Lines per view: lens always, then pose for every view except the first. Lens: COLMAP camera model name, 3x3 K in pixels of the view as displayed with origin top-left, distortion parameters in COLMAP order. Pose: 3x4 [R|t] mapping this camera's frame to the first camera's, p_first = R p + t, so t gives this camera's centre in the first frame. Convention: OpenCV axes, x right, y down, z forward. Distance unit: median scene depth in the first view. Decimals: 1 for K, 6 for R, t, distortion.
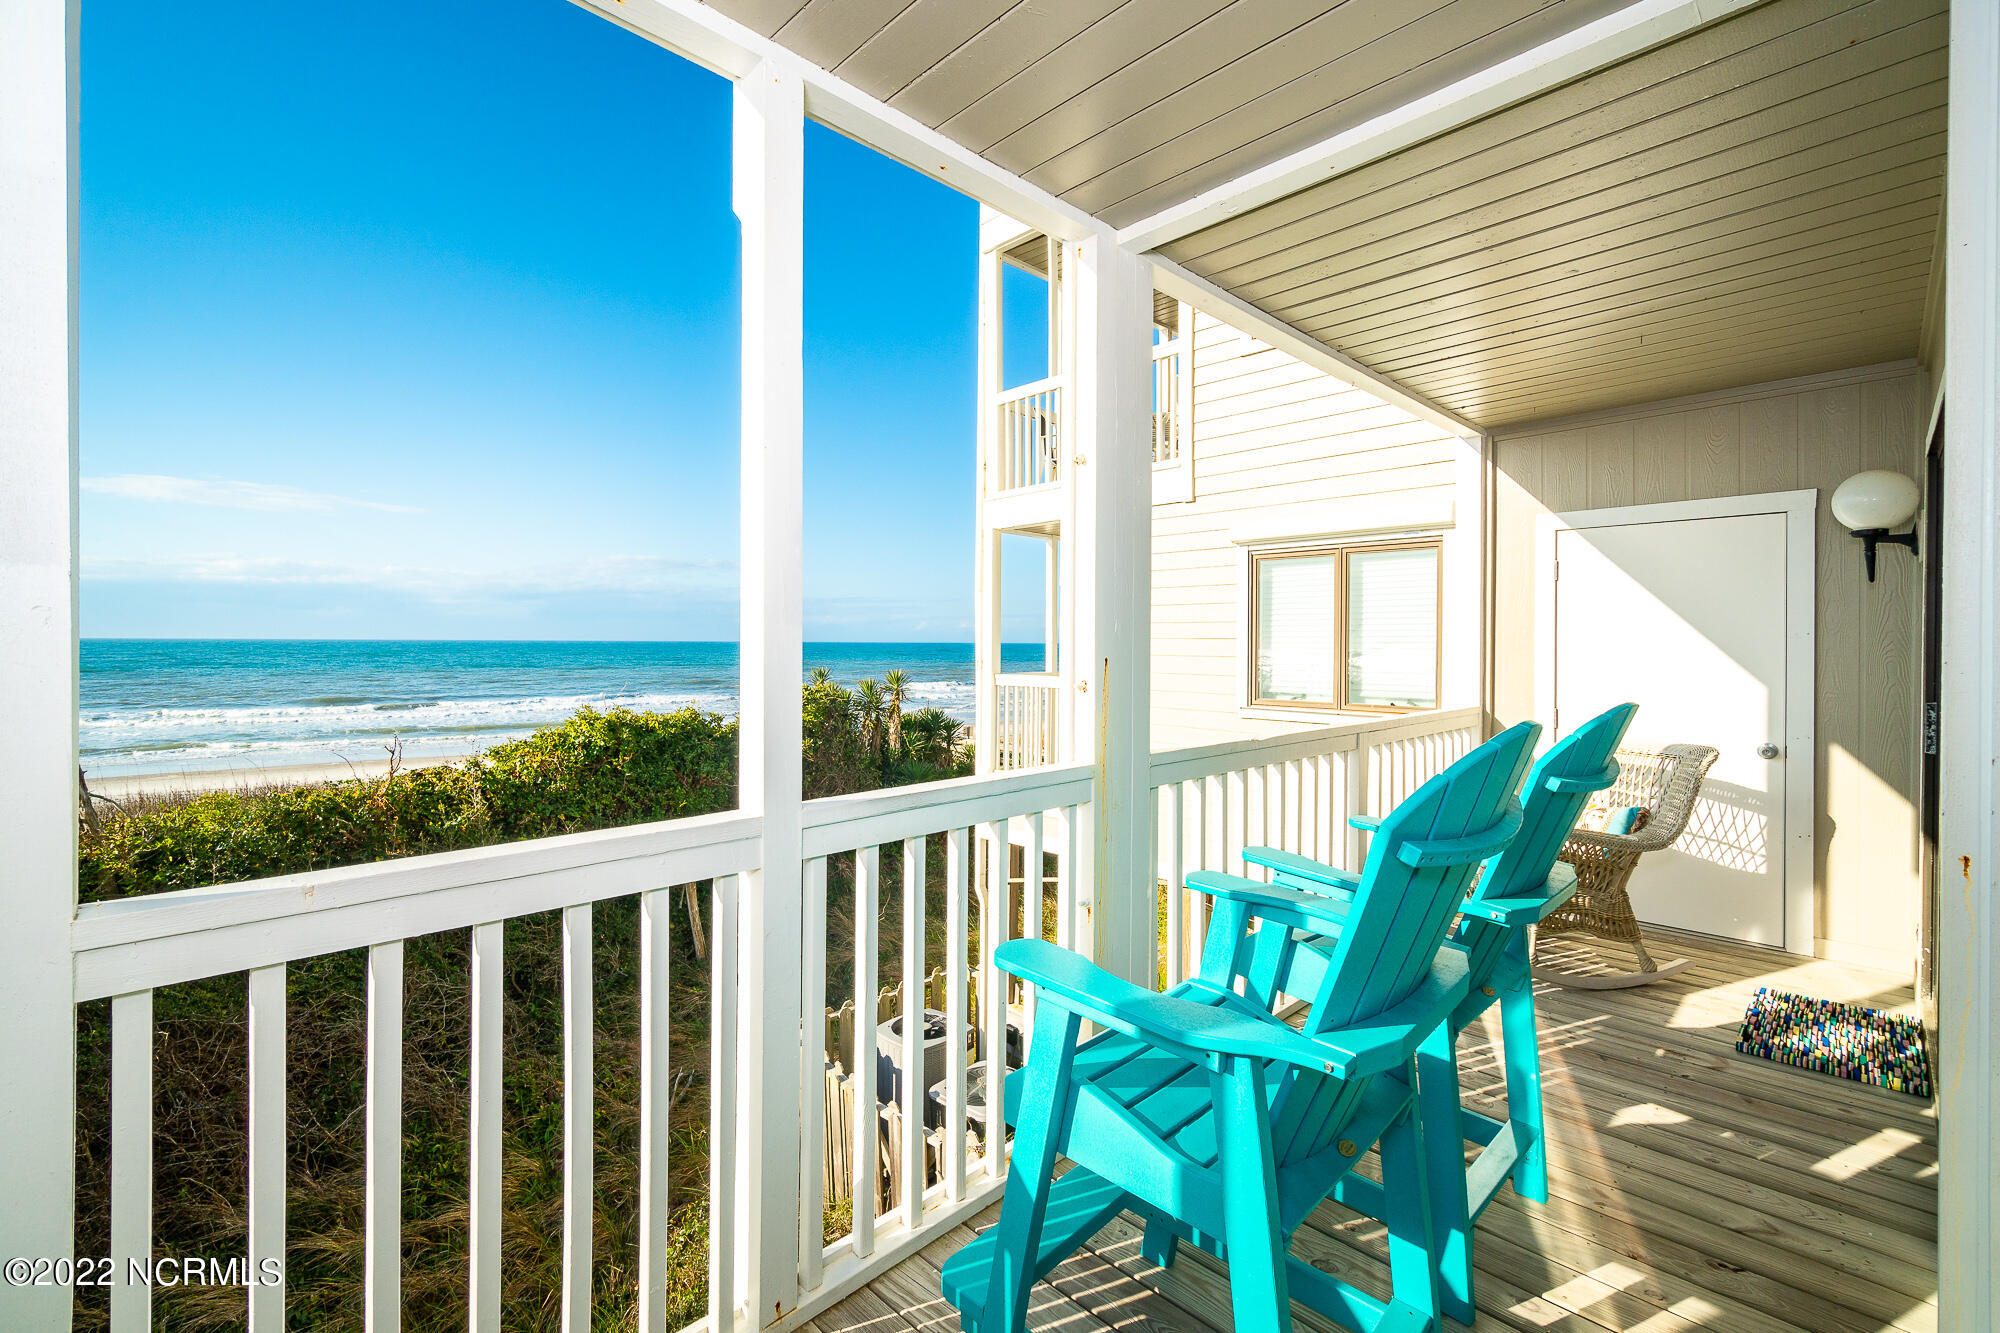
lens RADIAL K [[872.5, 0, 988.3], [0, 872.5, 653.9], [0, 0, 1]] dist [-0.001980, 0.001264]
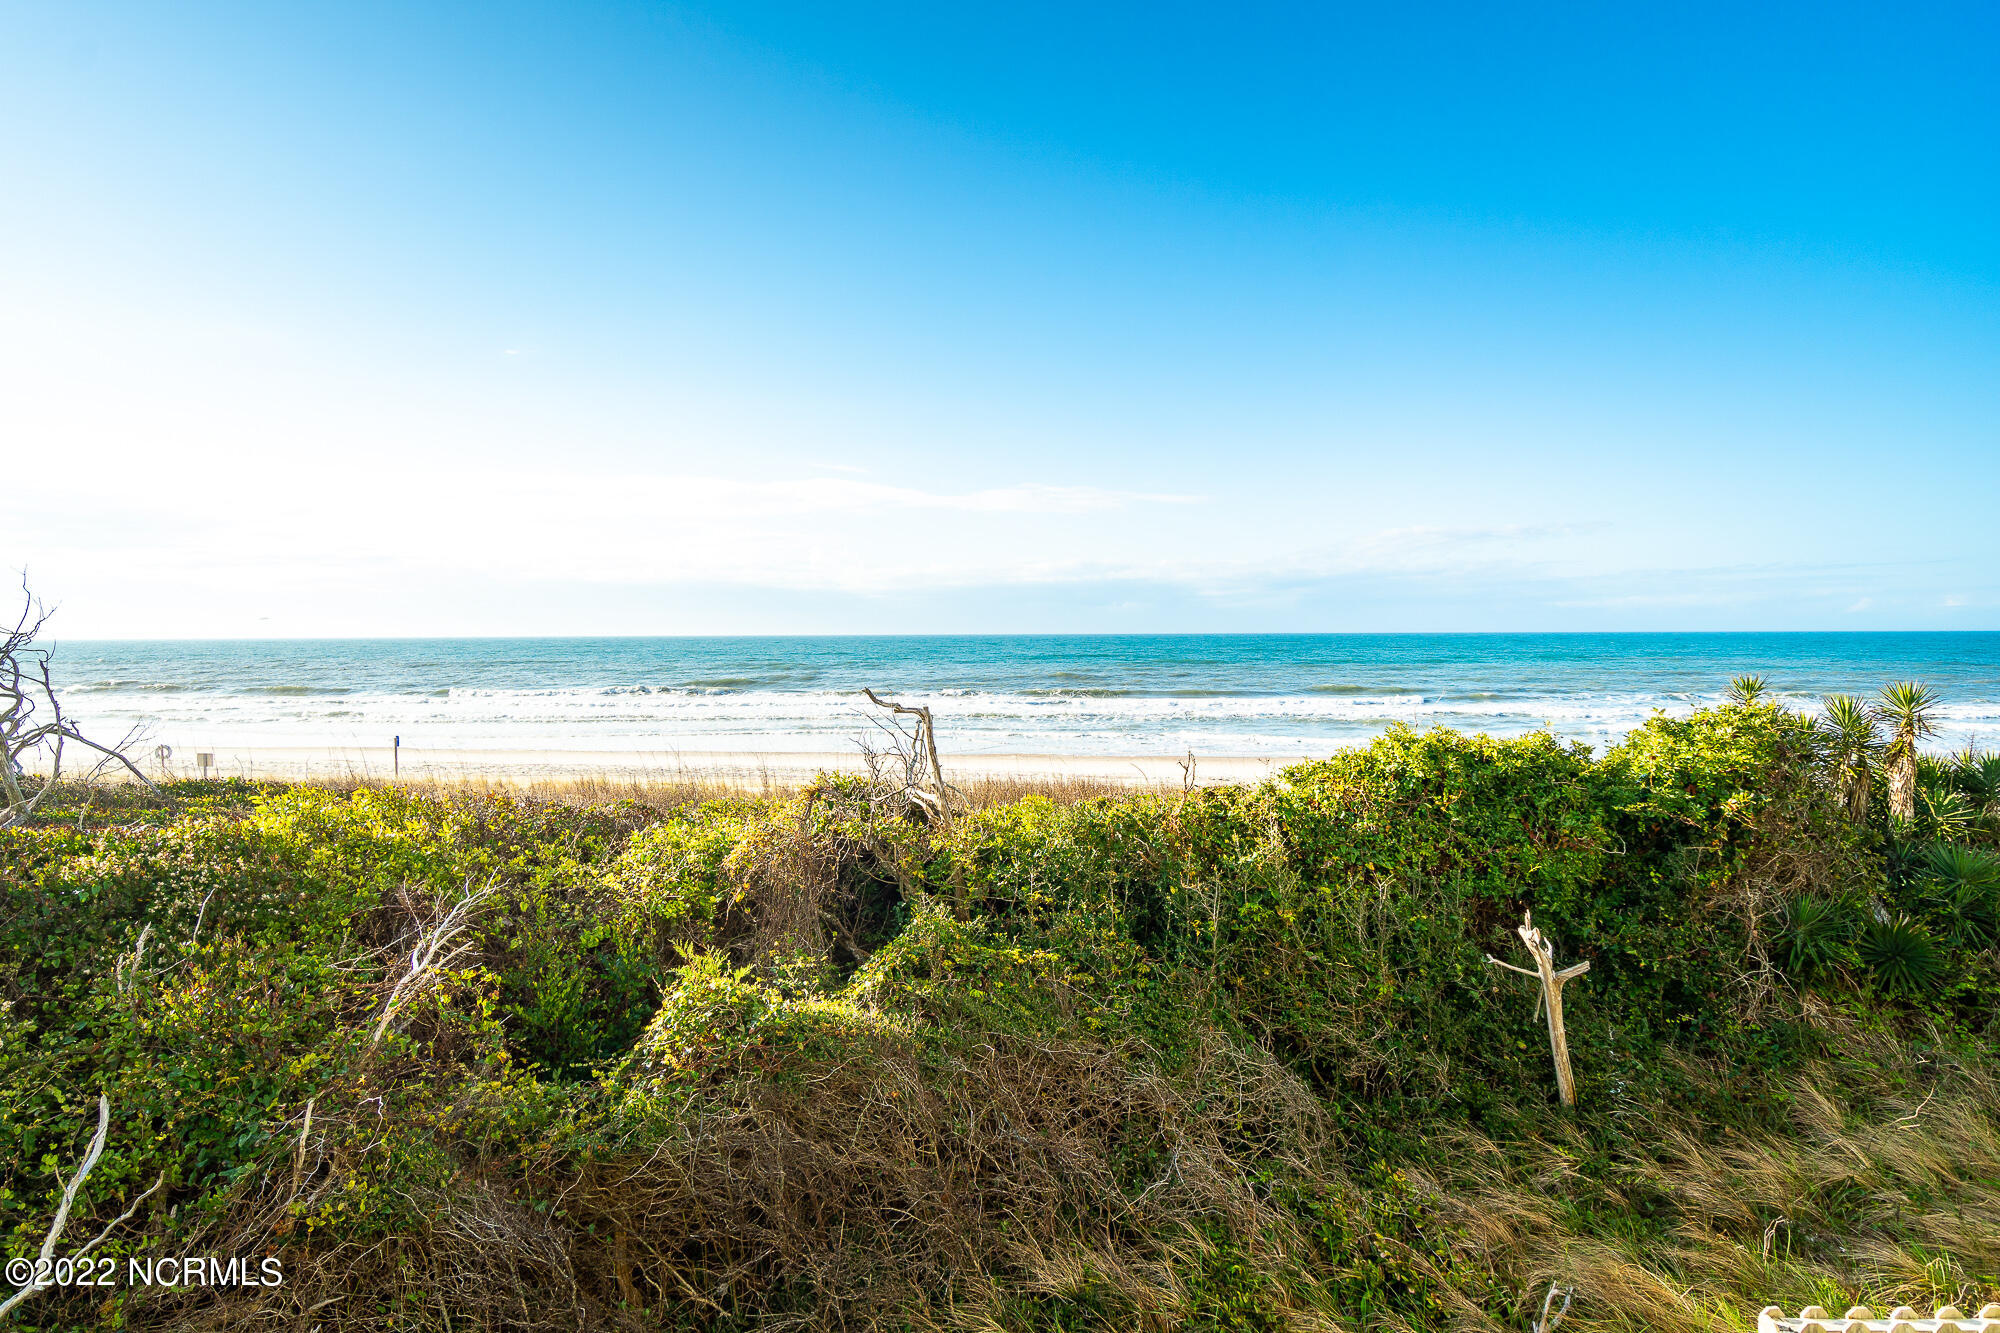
lens RADIAL K [[1023.3, 0, 991.8], [0, 1023.3, 662.1], [0, 0, 1]] dist [-0.002300, 0.004644]
pose [[0.719683, 0.012462, -0.694191, -0.114640], [-0.002018, 0.999872, 0.015858, -0.007913], [0.694299, -0.010012, 0.719617, 0.130682]]
